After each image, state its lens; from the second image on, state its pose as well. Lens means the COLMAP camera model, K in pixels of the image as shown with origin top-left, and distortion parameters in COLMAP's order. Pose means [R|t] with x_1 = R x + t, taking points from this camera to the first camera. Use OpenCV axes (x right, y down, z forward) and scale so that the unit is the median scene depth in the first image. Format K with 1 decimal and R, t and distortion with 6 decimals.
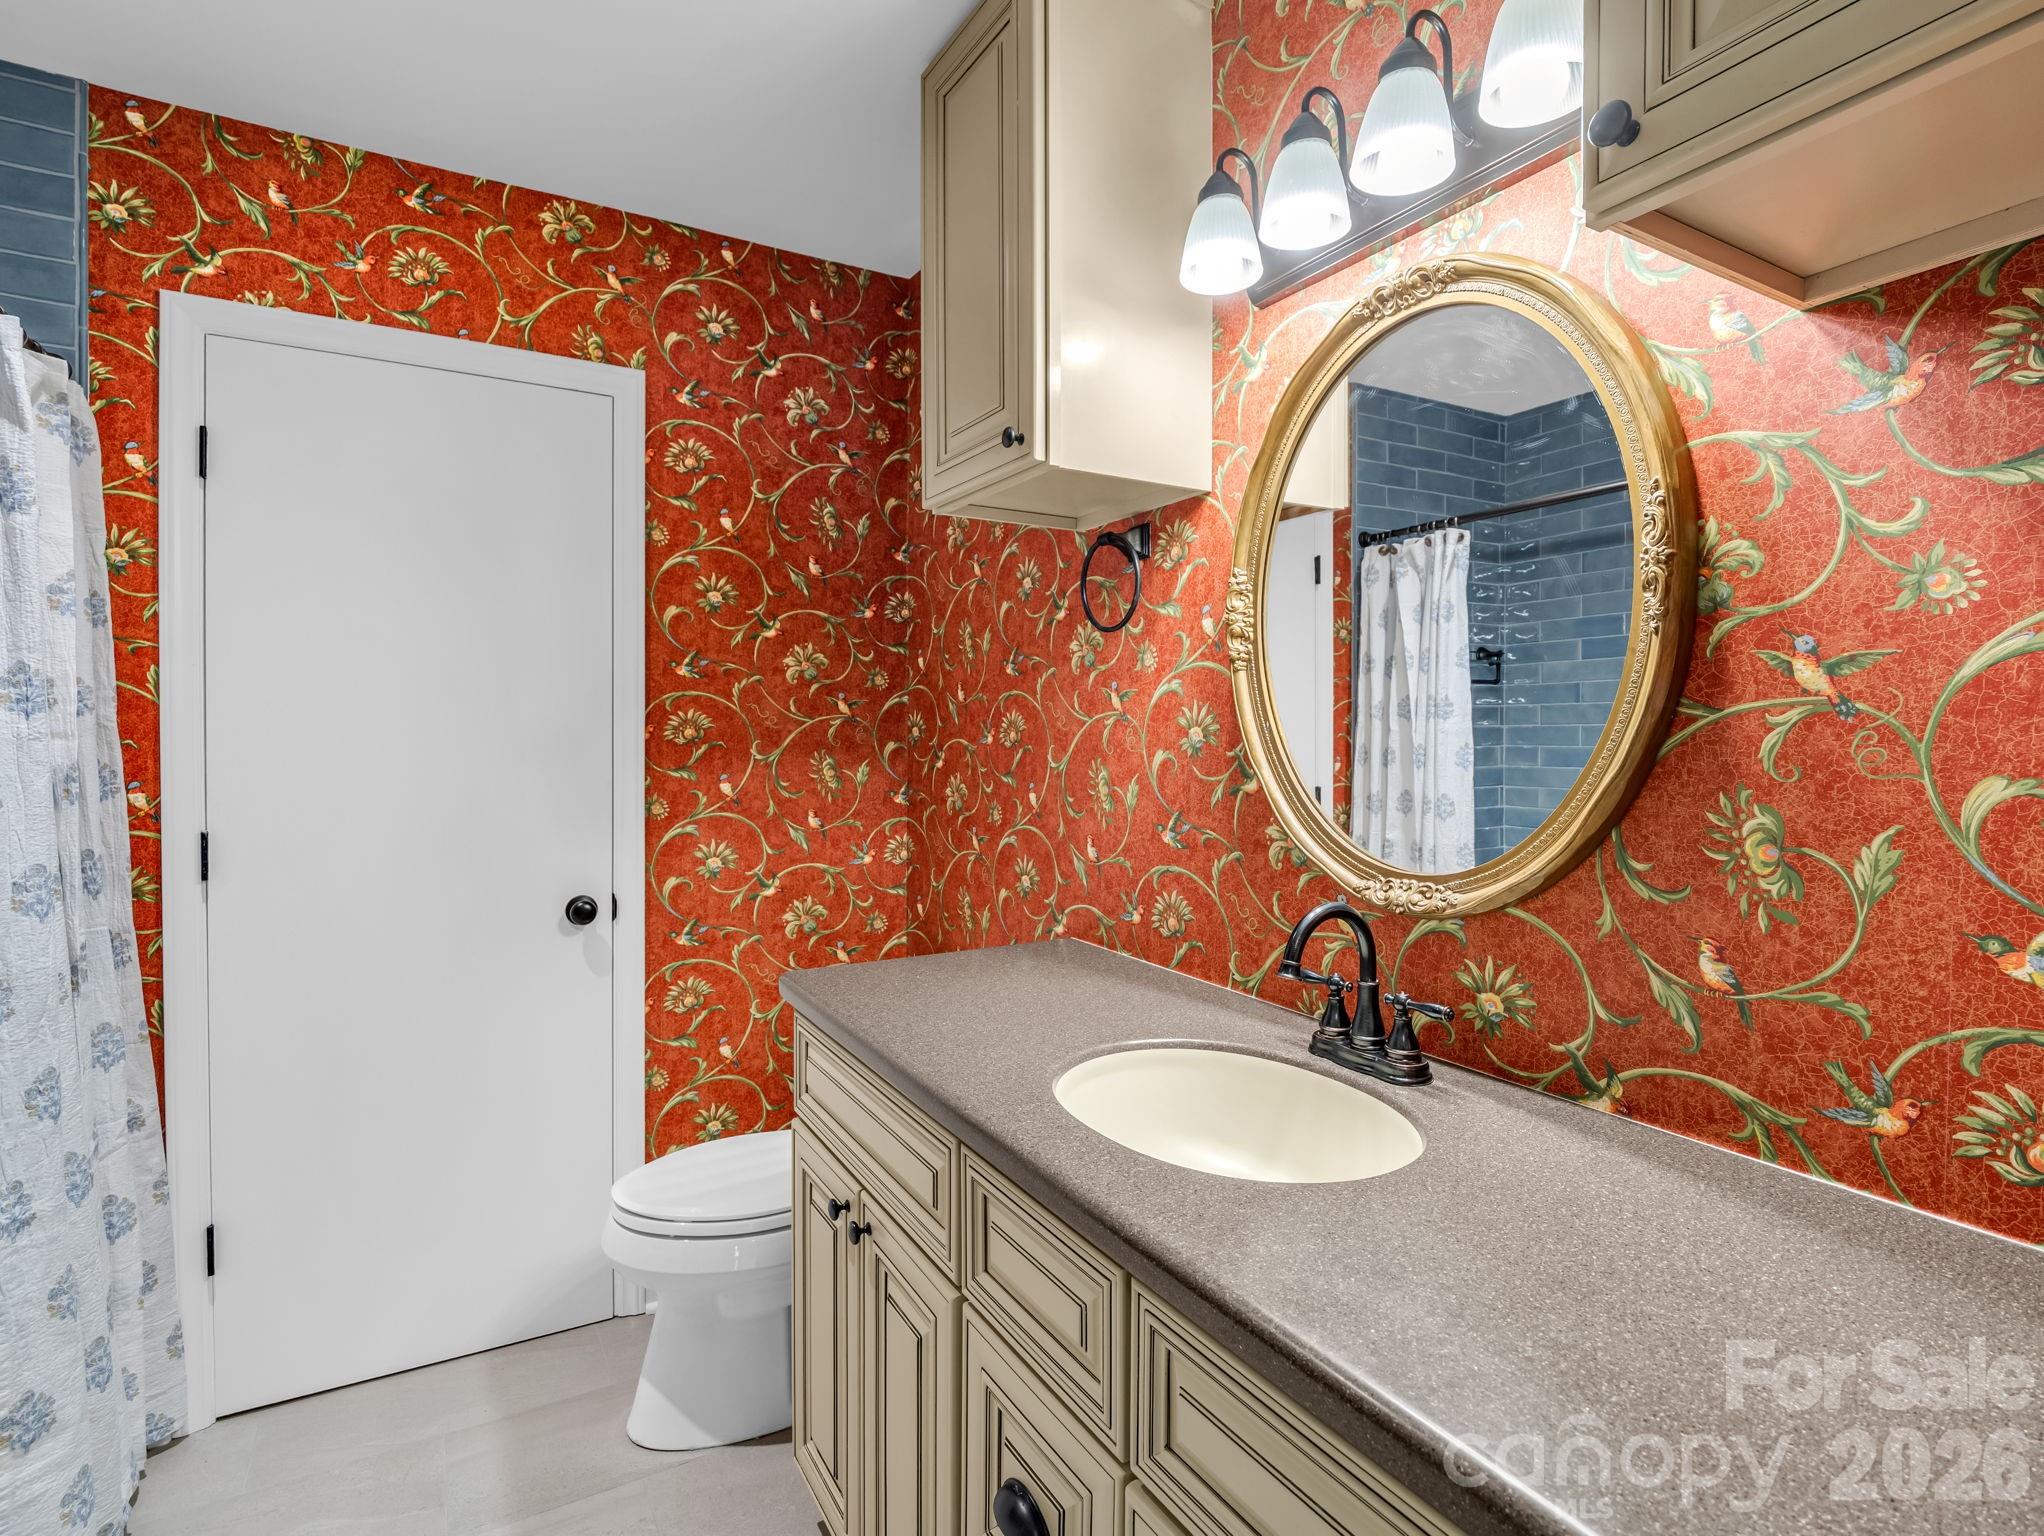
lens RADIAL K [[1020.0, 0, 1037.0], [0, 1020.0, 758.5], [0, 0, 1]] dist [-0.000885, -0.011307]
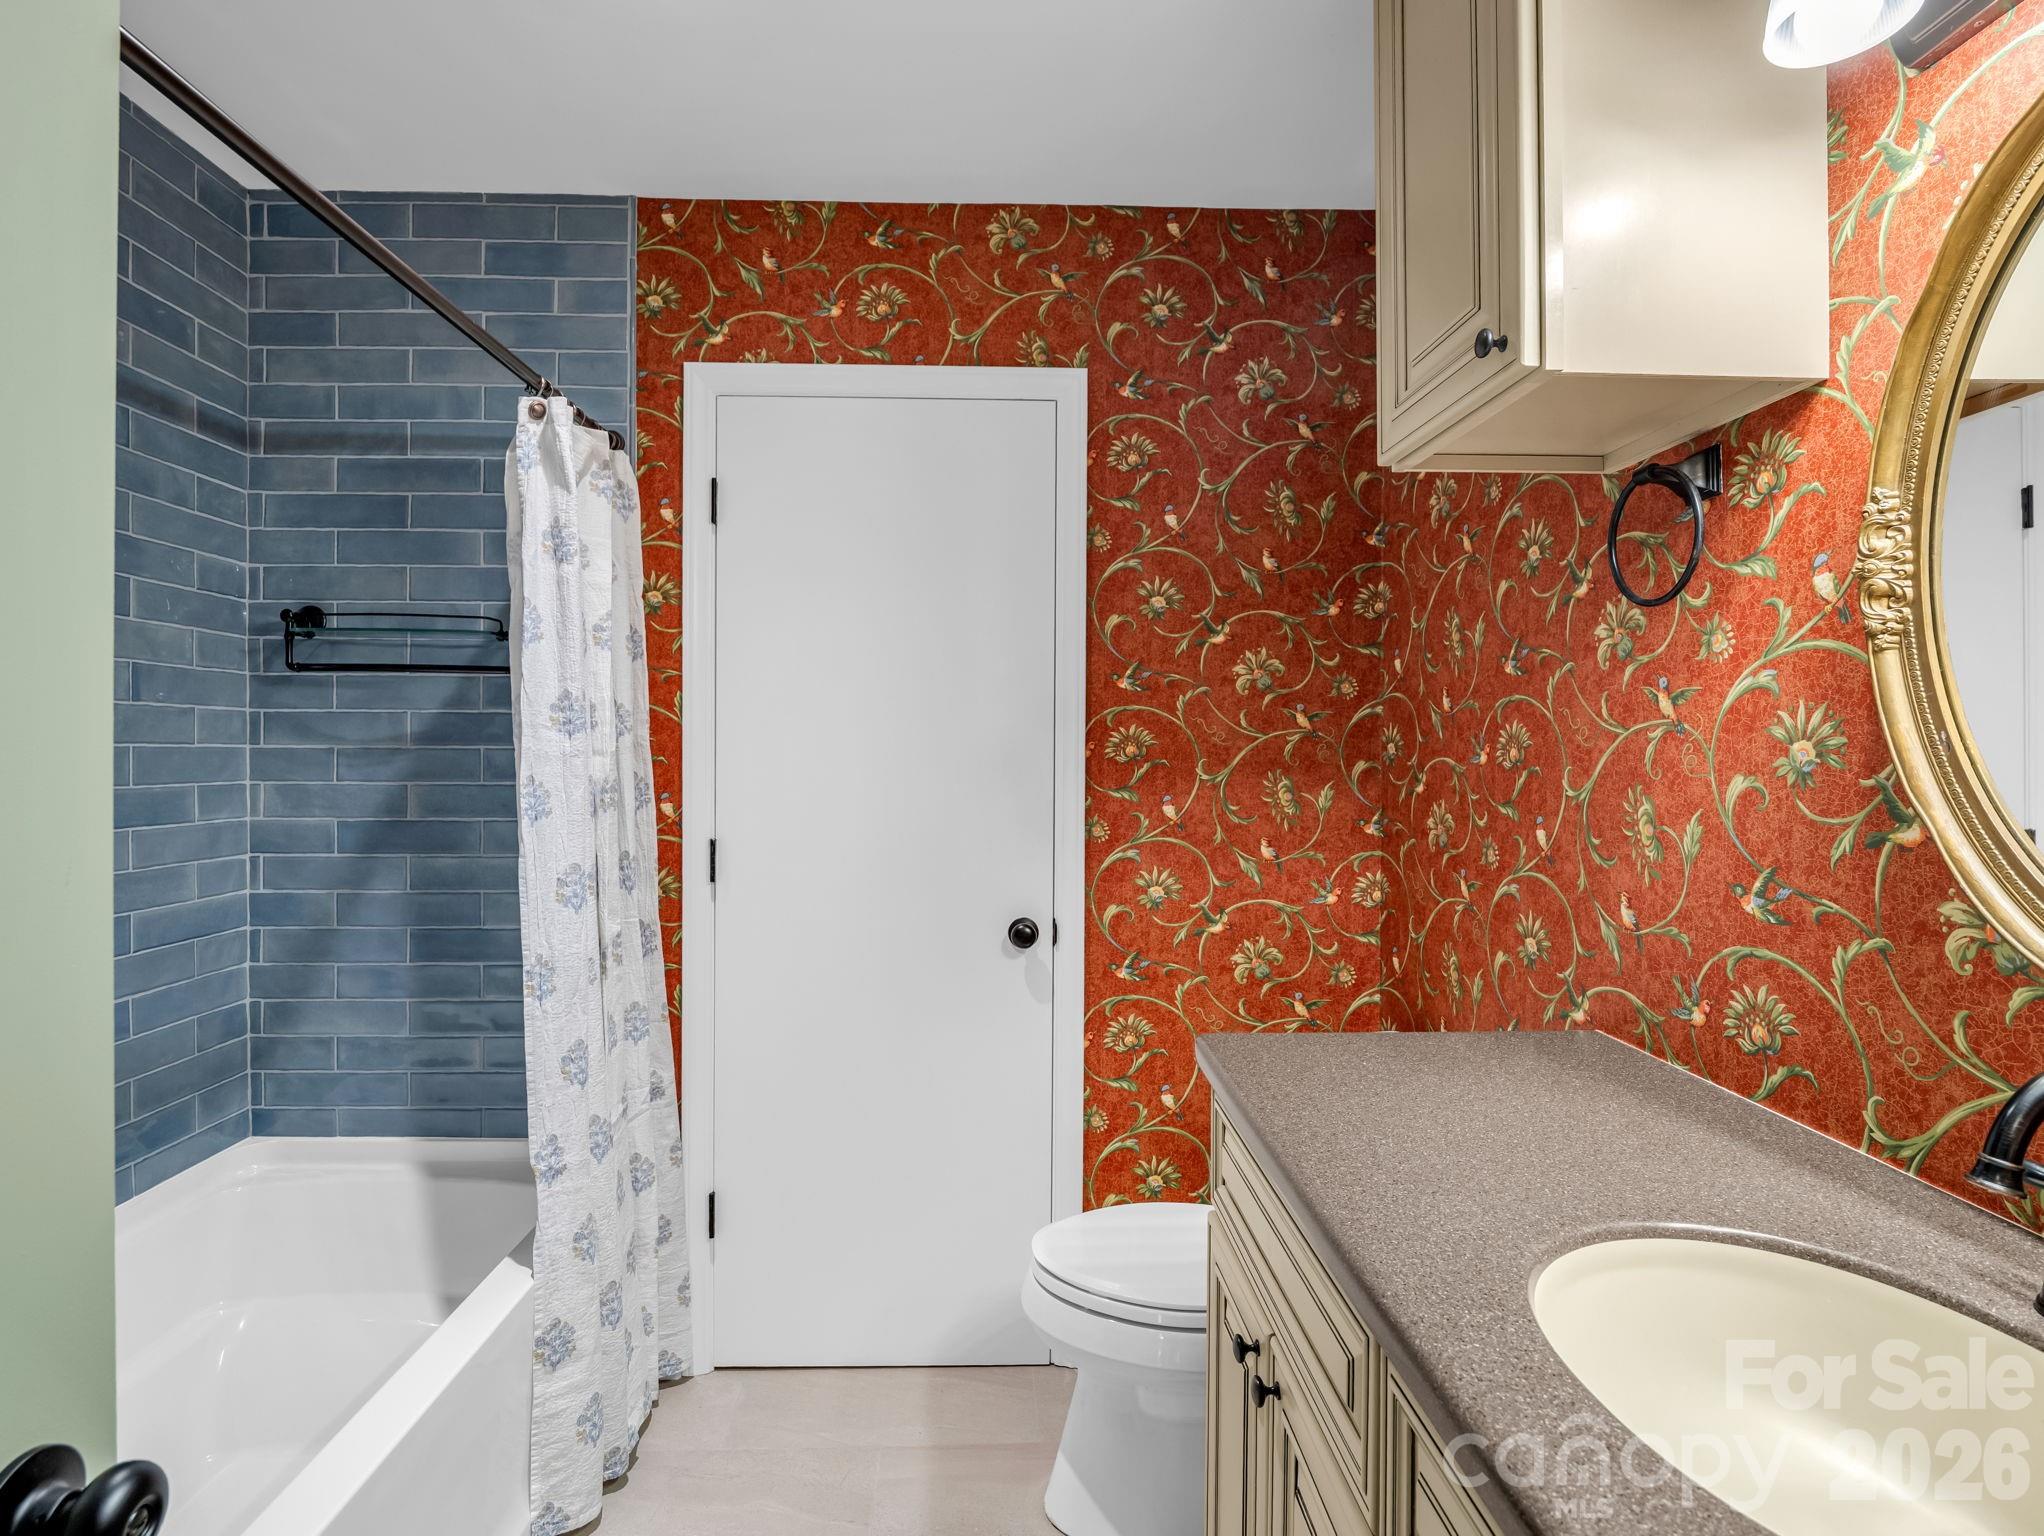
lens RADIAL K [[1020.0, 0, 1037.0], [0, 1020.0, 758.5], [0, 0, 1]] dist [-0.000885, -0.011307]
pose [[0.876976, 0.002895, -0.480526, 0.033658], [-0.011122, 0.999836, -0.014273, -0.004126], [0.480406, 0.017862, 0.876864, 0.169434]]
